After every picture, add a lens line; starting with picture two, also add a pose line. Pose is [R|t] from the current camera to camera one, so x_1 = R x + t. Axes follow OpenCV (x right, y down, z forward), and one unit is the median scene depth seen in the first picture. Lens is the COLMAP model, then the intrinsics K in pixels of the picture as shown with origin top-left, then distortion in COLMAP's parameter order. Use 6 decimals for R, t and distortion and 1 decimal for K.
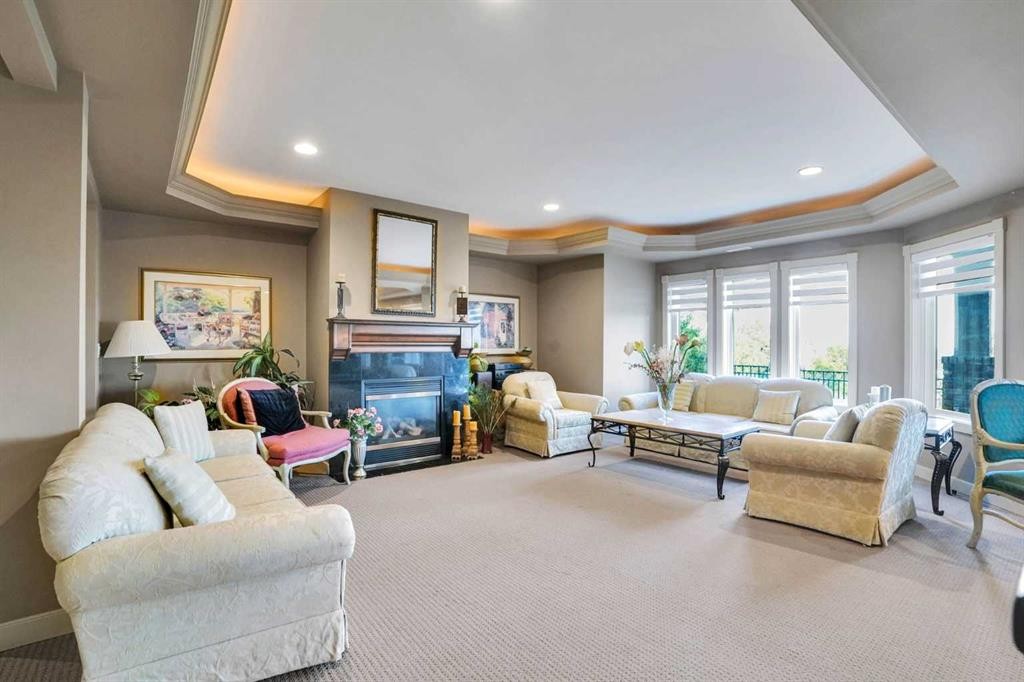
lens RADIAL K [[451.3, 0, 506.5], [0, 451.3, 340.5], [0, 0, 1]] dist [-0.028011, -0.000343]
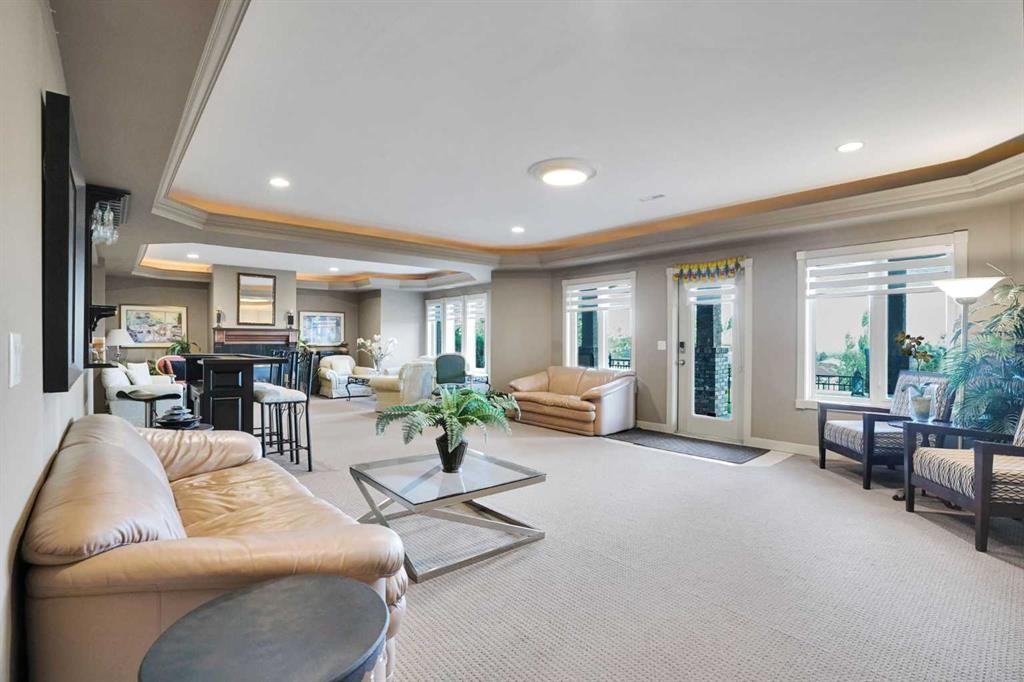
lens RADIAL K [[483.8, 0, 513.7], [0, 483.8, 341.8], [0, 0, 1]] dist [-0.004613, 0.000725]
pose [[0.999945, -0.000348, 0.010442, 0.920858], [0.000218, 0.999922, 0.012453, -0.010732], [-0.010446, -0.012451, 0.999868, -1.183208]]
